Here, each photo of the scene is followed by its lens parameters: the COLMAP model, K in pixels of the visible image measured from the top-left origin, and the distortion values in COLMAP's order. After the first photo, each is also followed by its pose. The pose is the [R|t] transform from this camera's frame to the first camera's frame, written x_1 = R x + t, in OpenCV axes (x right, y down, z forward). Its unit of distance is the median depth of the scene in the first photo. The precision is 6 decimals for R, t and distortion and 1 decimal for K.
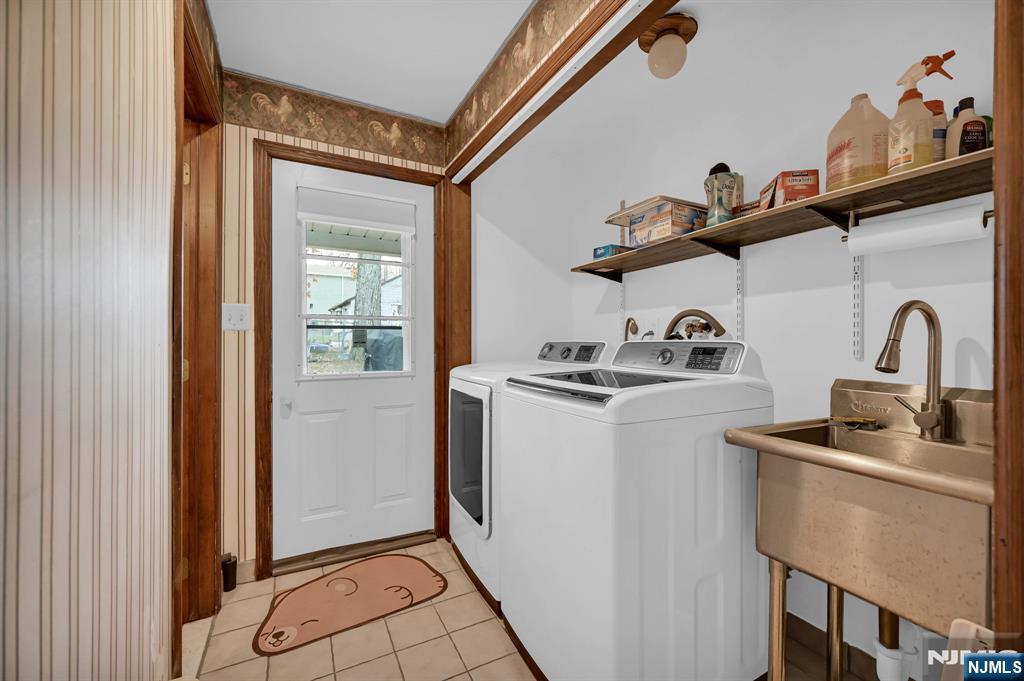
lens RADIAL K [[413.7, 0, 514.5], [0, 413.7, 341.9], [0, 0, 1]] dist [-0.000676, -0.000037]
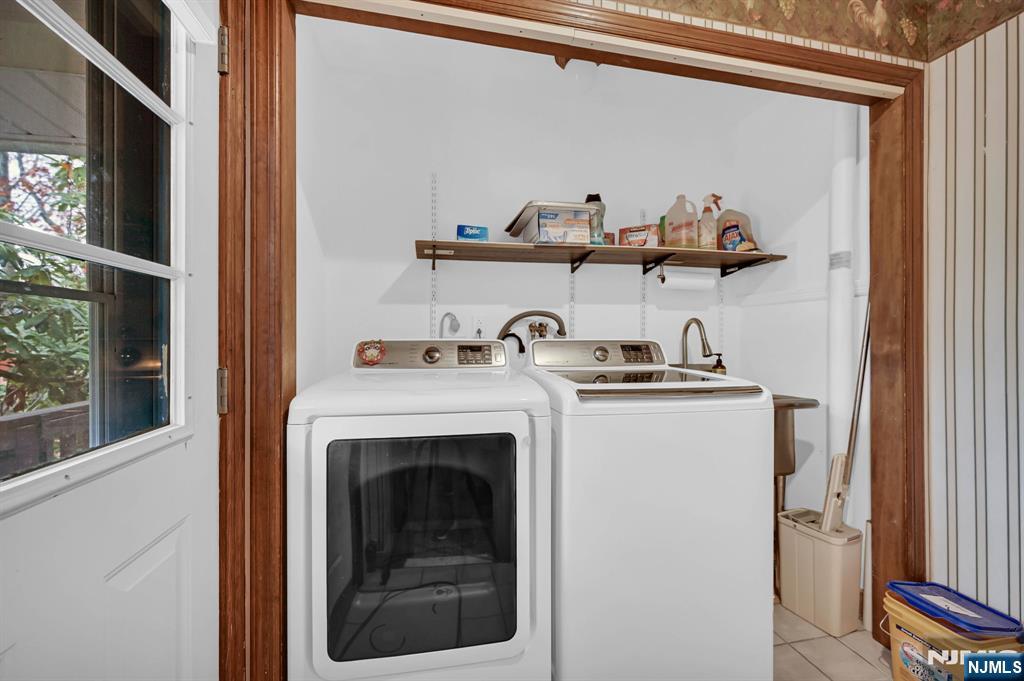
lens RADIAL K [[413.7, 0, 514.2], [0, 413.7, 340.2], [0, 0, 1]] dist [-0.000676, -0.000037]
pose [[0.268617, 0.000787, 0.963247, -0.667259], [-0.000217, 1.000000, -0.000757, -0.000007], [-0.963247, -0.000006, 0.268618, 0.819874]]
